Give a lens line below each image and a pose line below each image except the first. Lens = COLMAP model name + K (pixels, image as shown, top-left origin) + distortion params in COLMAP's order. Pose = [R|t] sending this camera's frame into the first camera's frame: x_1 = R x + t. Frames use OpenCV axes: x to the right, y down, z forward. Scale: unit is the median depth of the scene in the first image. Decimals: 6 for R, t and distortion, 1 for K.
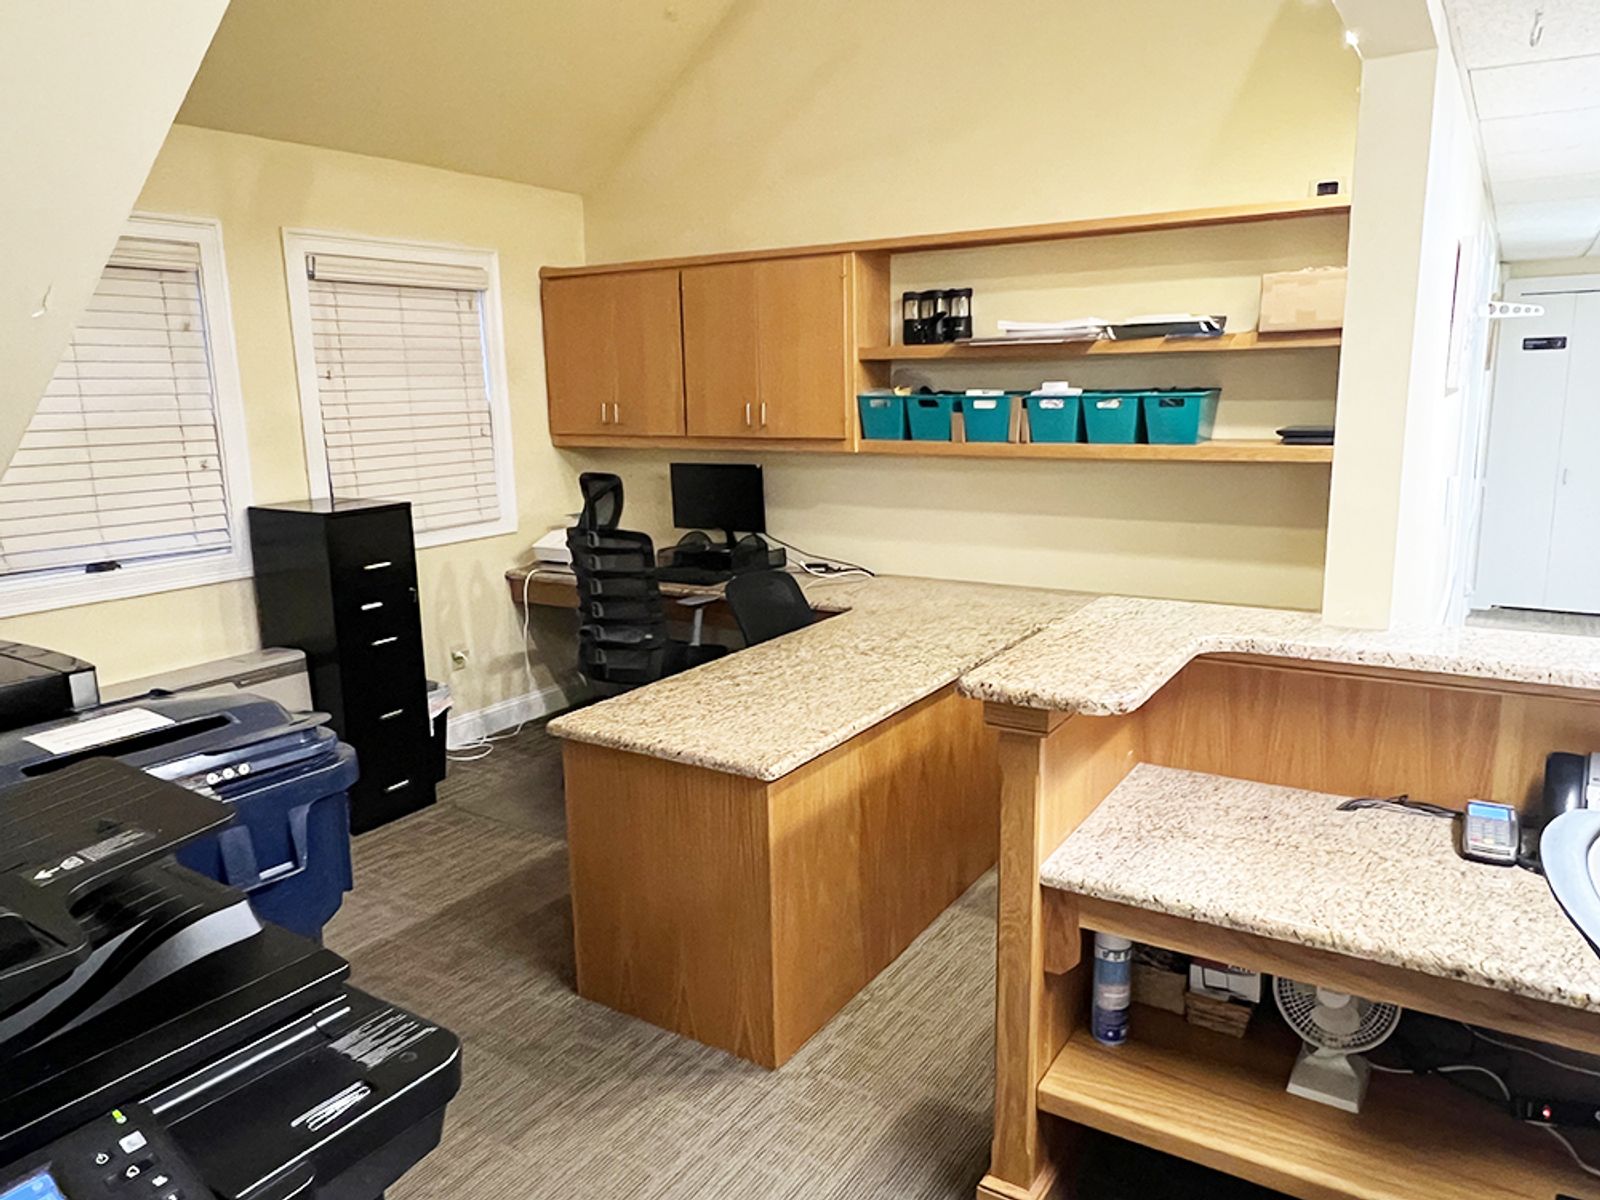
lens RADIAL K [[1114.6, 0, 797.8], [0, 1114.6, 593.0], [0, 0, 1]] dist [-0.016519, 0.001437]
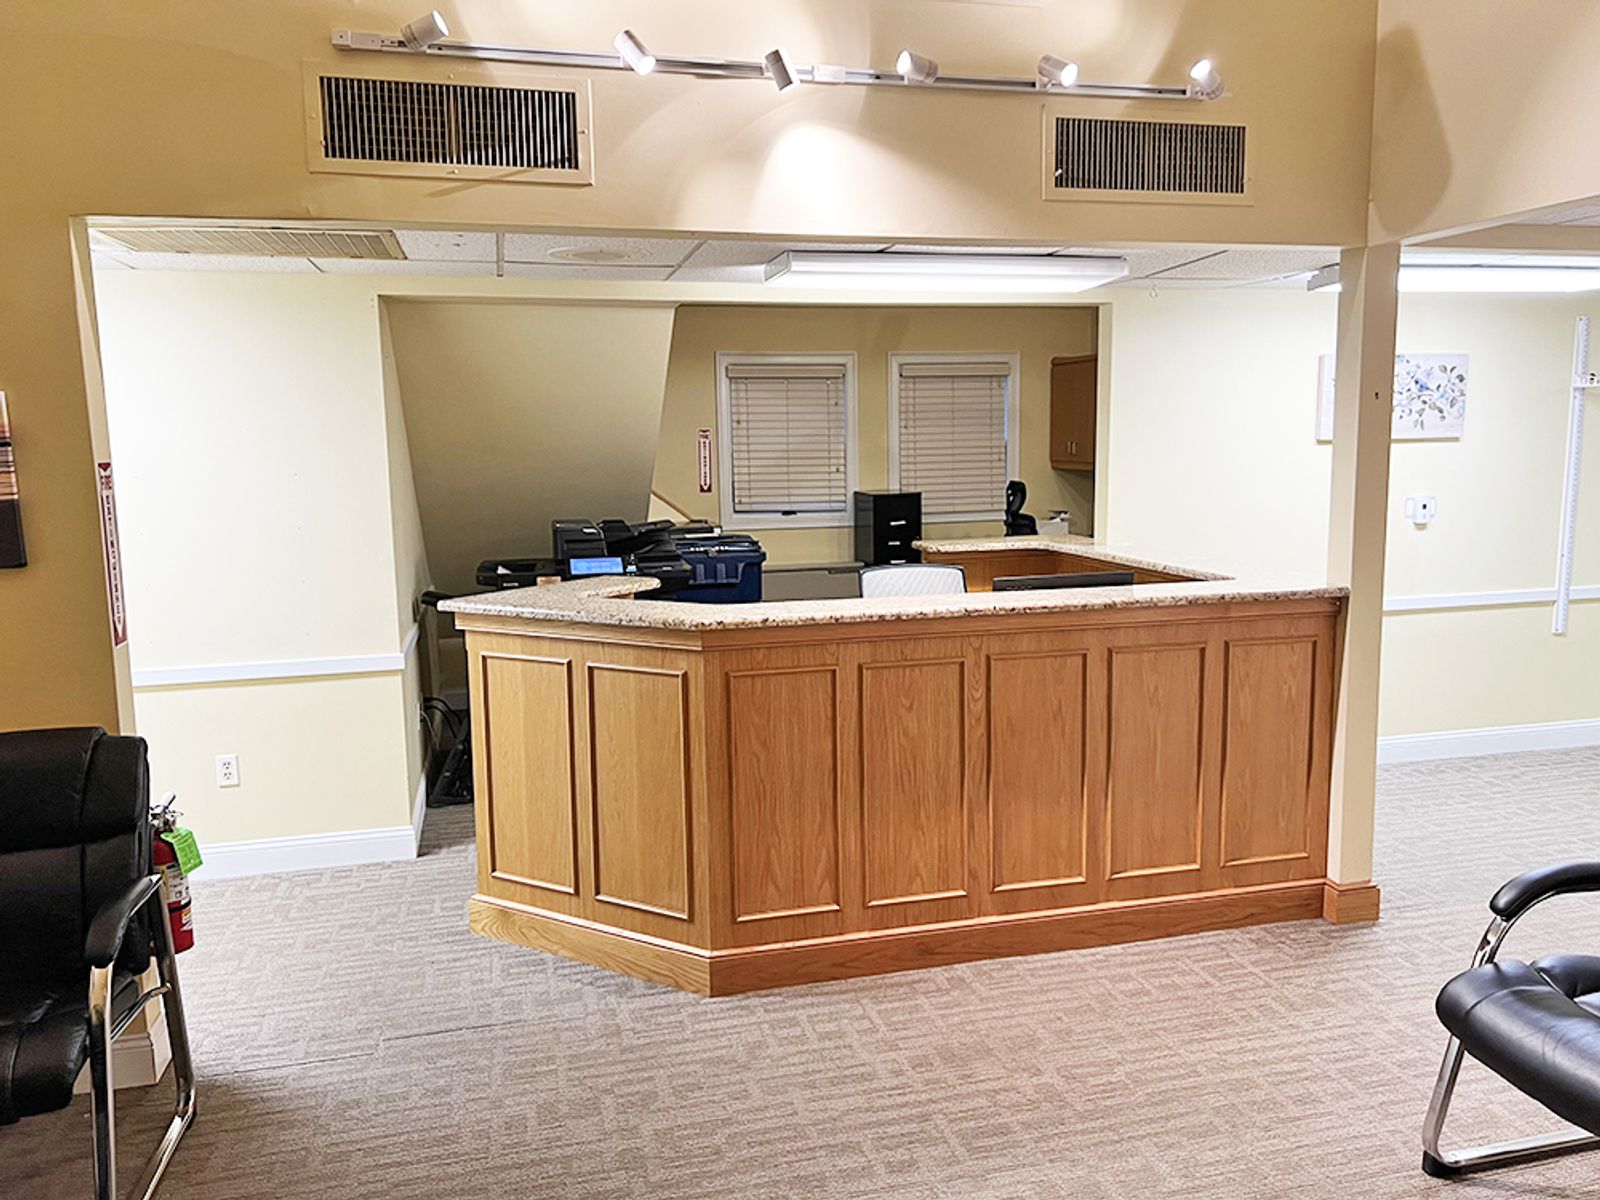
lens RADIAL K [[1204.6, 0, 801.9], [0, 1204.6, 587.2], [0, 0, 1]] dist [0.058587, -0.062691]
pose [[0.727302, 0.093985, -0.679852, 0.941578], [-0.126294, 0.991991, 0.002027, 0.104323], [0.674598, 0.084387, 0.733346, -0.661872]]
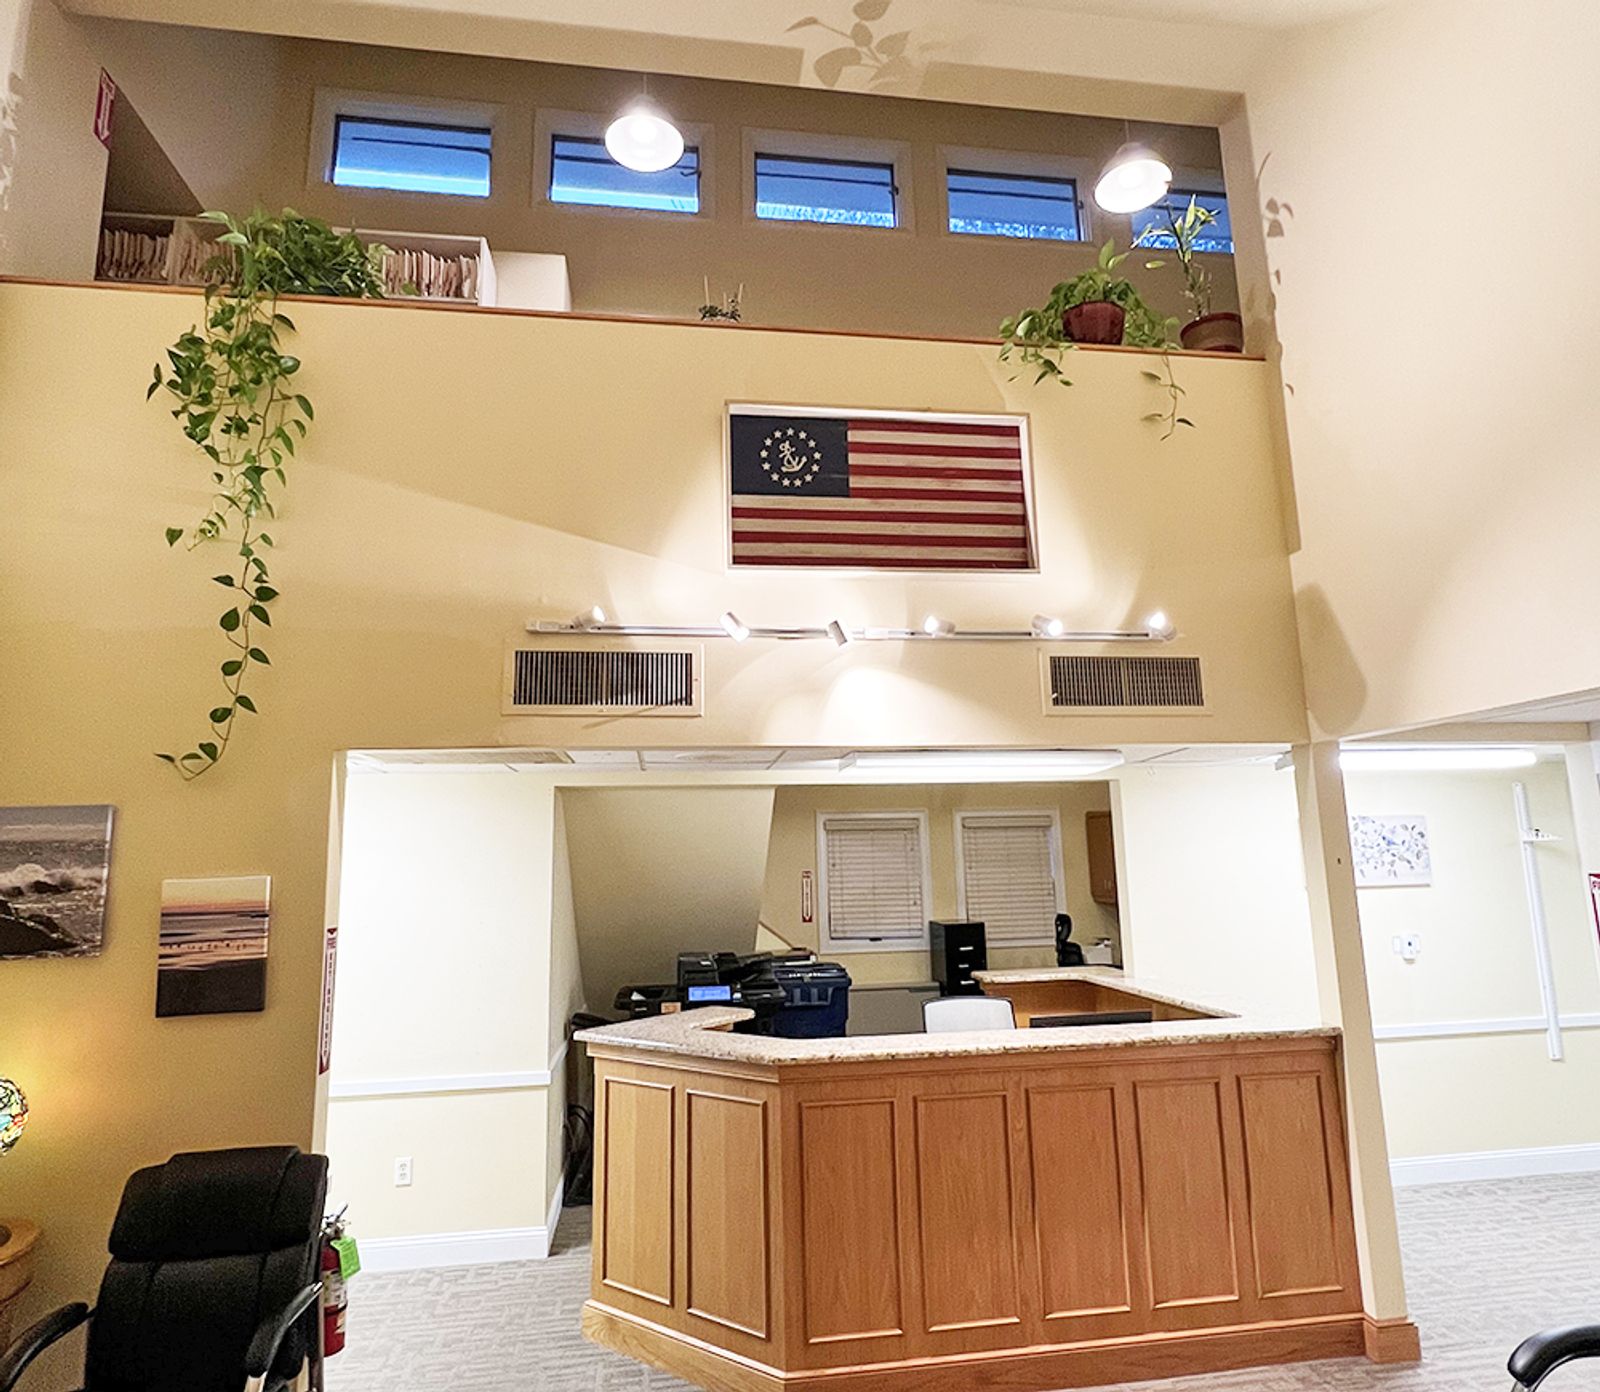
lens RADIAL K [[954.9, 0, 801.0], [0, 954.9, 689.0], [0, 0, 1]] dist [-0.005178, 0.002932]
pose [[0.651784, -0.128128, -0.747503, 0.974918], [-0.132967, 0.951053, -0.278958, 0.063323], [0.746658, 0.281213, 0.602845, -0.647148]]
